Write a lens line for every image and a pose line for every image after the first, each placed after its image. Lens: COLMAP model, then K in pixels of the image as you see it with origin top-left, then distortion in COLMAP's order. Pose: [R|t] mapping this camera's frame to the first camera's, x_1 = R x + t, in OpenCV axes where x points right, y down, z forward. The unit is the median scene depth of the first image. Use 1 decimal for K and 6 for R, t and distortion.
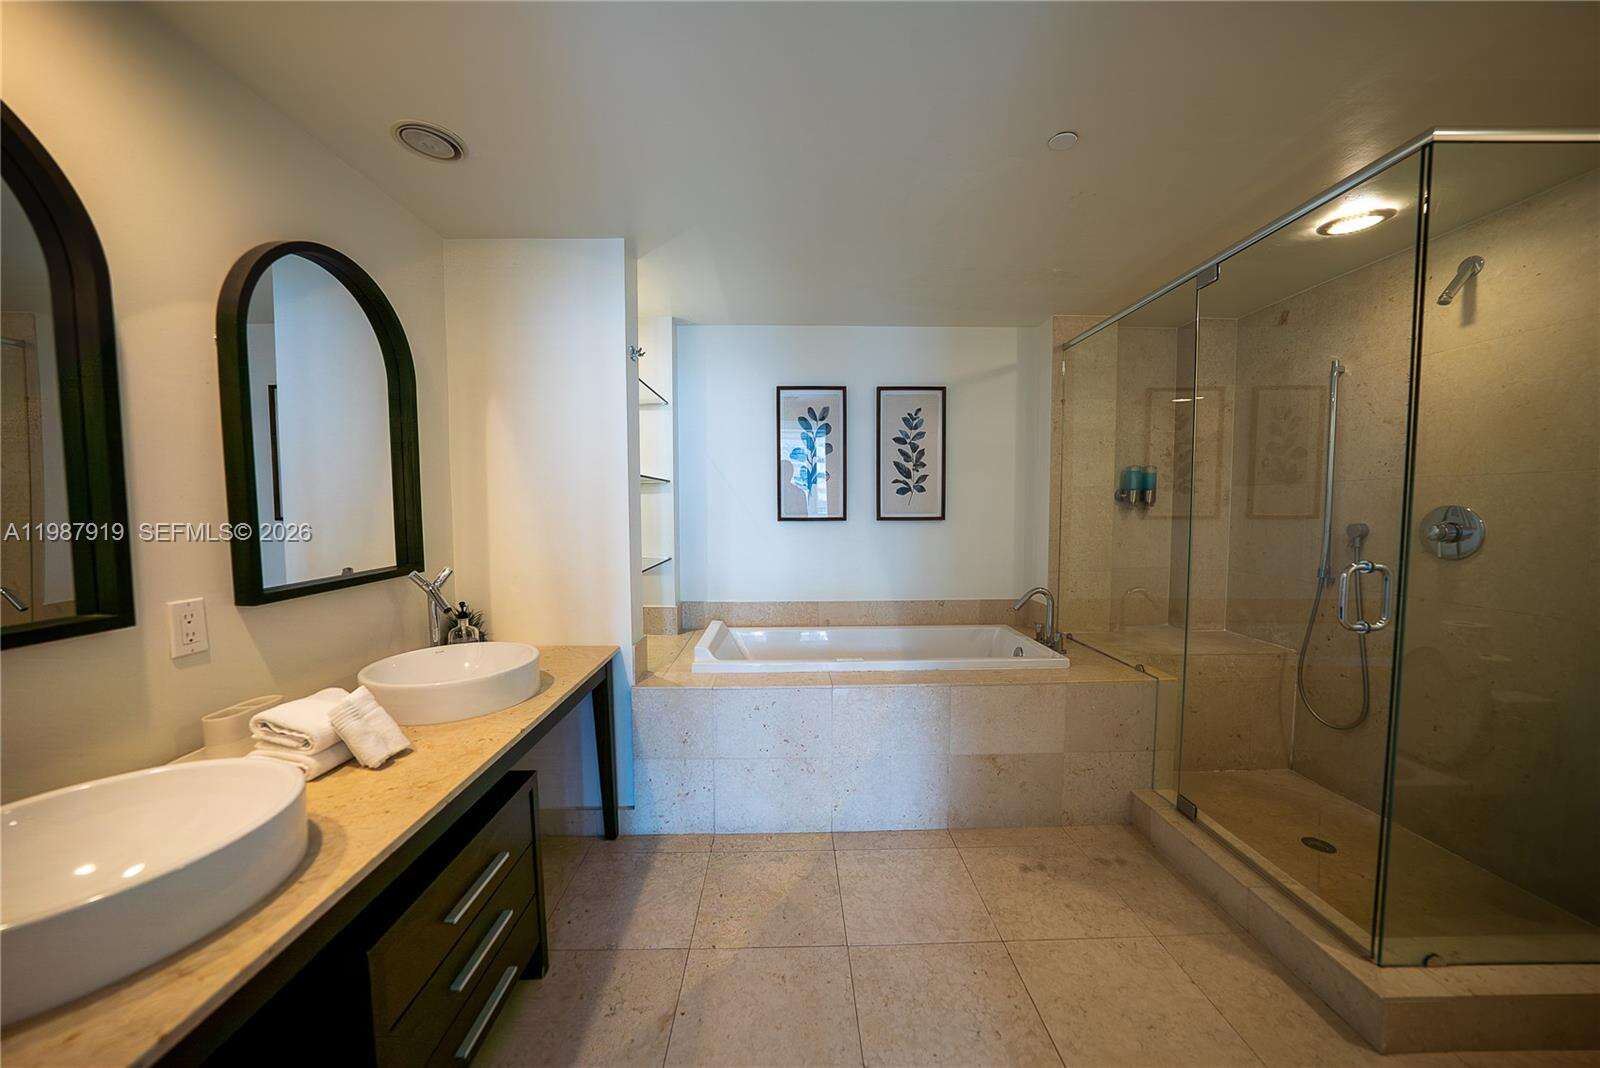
lens RADIAL K [[561.8, 0, 799.9], [0, 561.8, 539.5], [0, 0, 1]] dist [-0.022398, 0.003975]
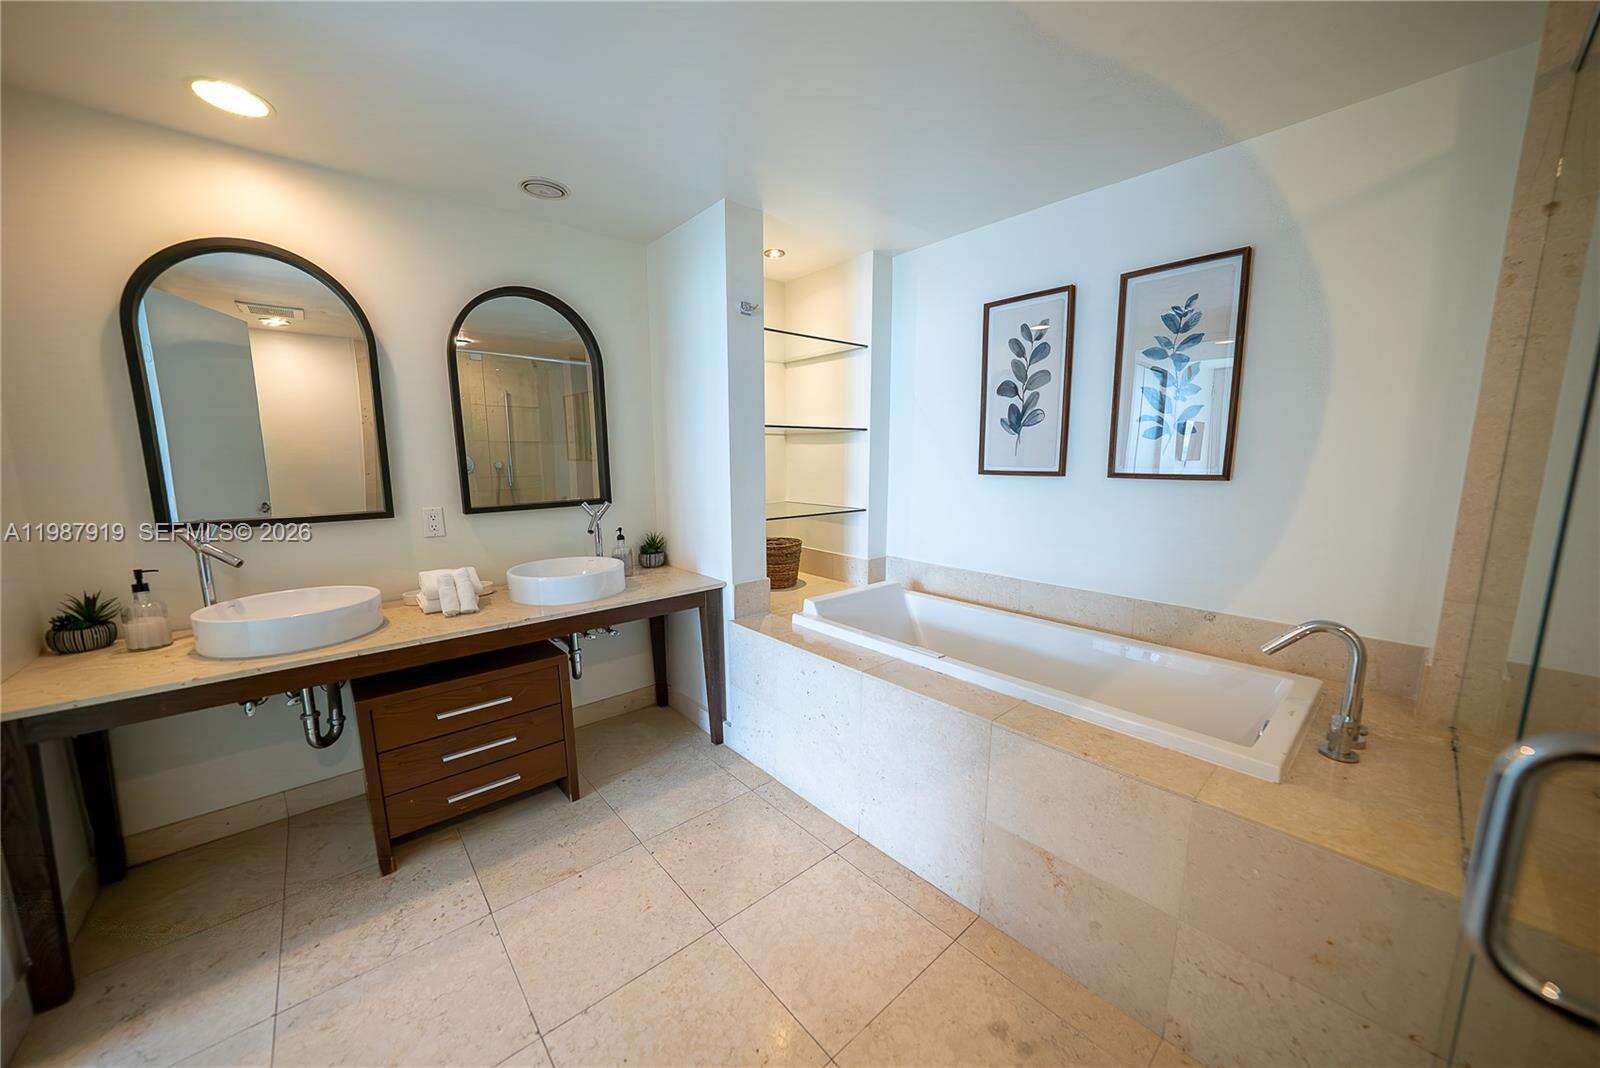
lens RADIAL K [[561.8, 0, 796.6], [0, 561.8, 537.3], [0, 0, 1]] dist [-0.022398, 0.003975]
pose [[0.638266, 0.111222, -0.761739, 0.428624], [-0.043539, 0.993140, 0.108527, -0.019028], [0.768584, -0.036104, 0.638730, 0.275558]]
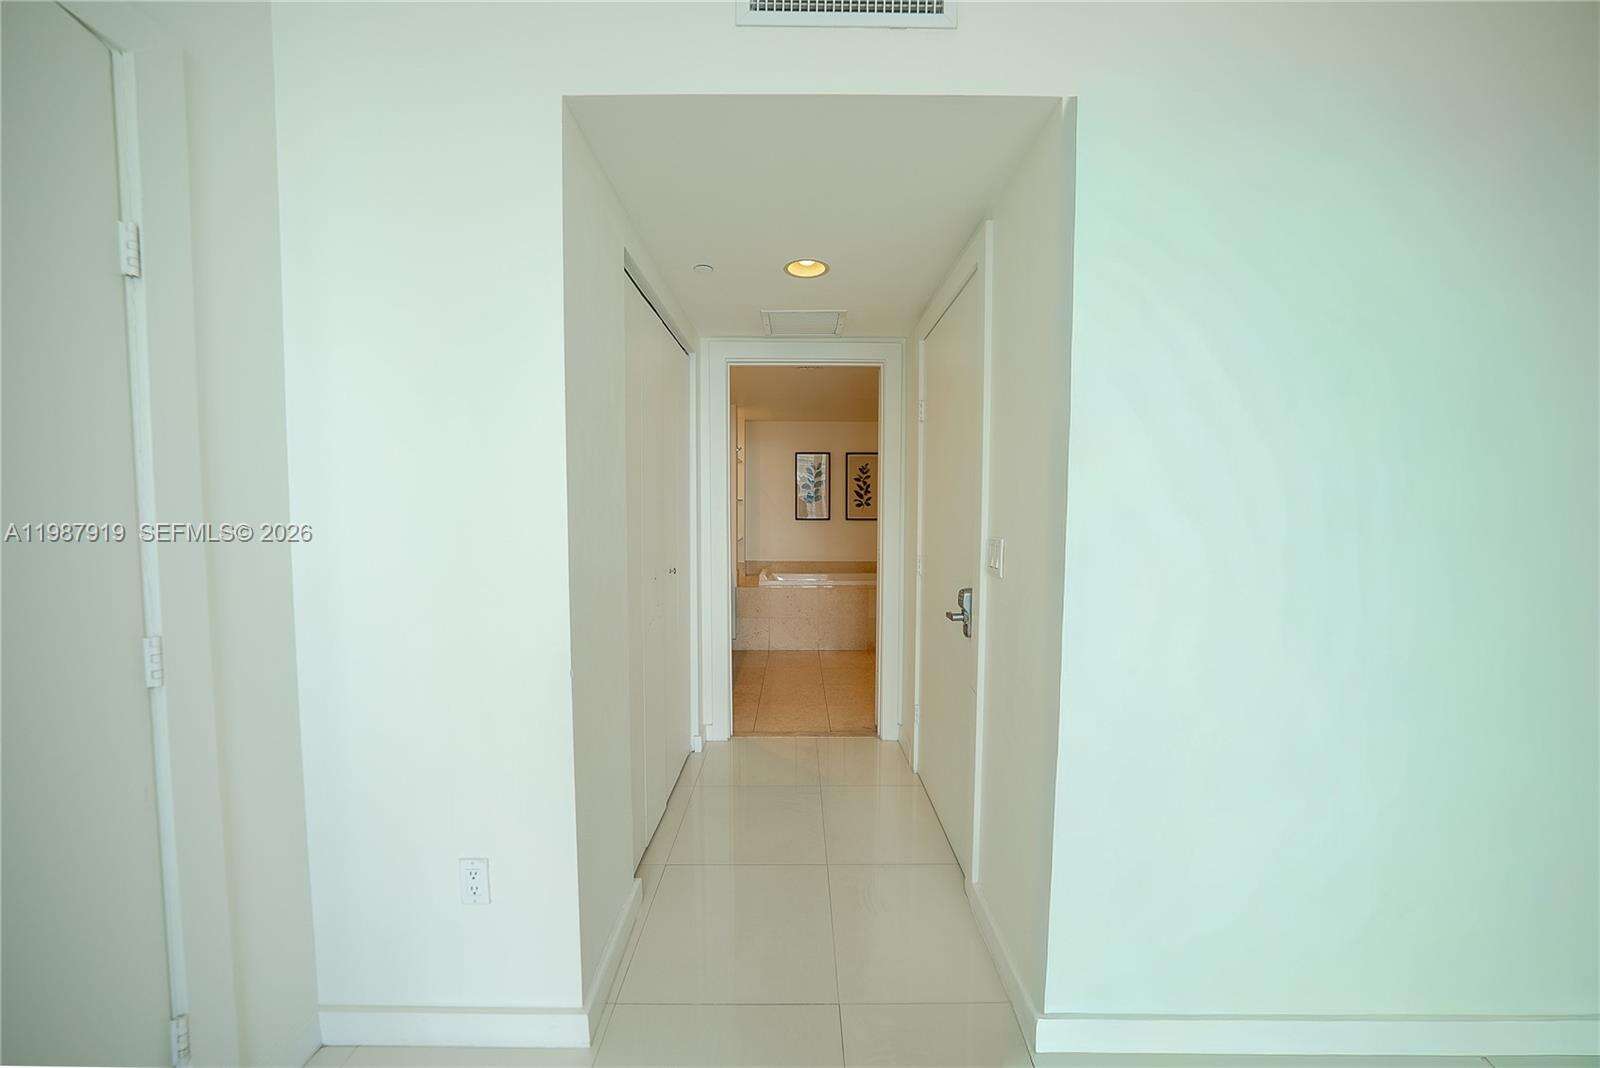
lens RADIAL K [[561.8, 0, 797.4], [0, 561.8, 542.7], [0, 0, 1]] dist [-0.022398, 0.003975]
pose [[0.999417, 0.004925, -0.033772, 0.035264], [-0.004972, 0.999987, -0.001307, 0.049615], [0.033765, 0.001474, 0.999429, -0.993767]]
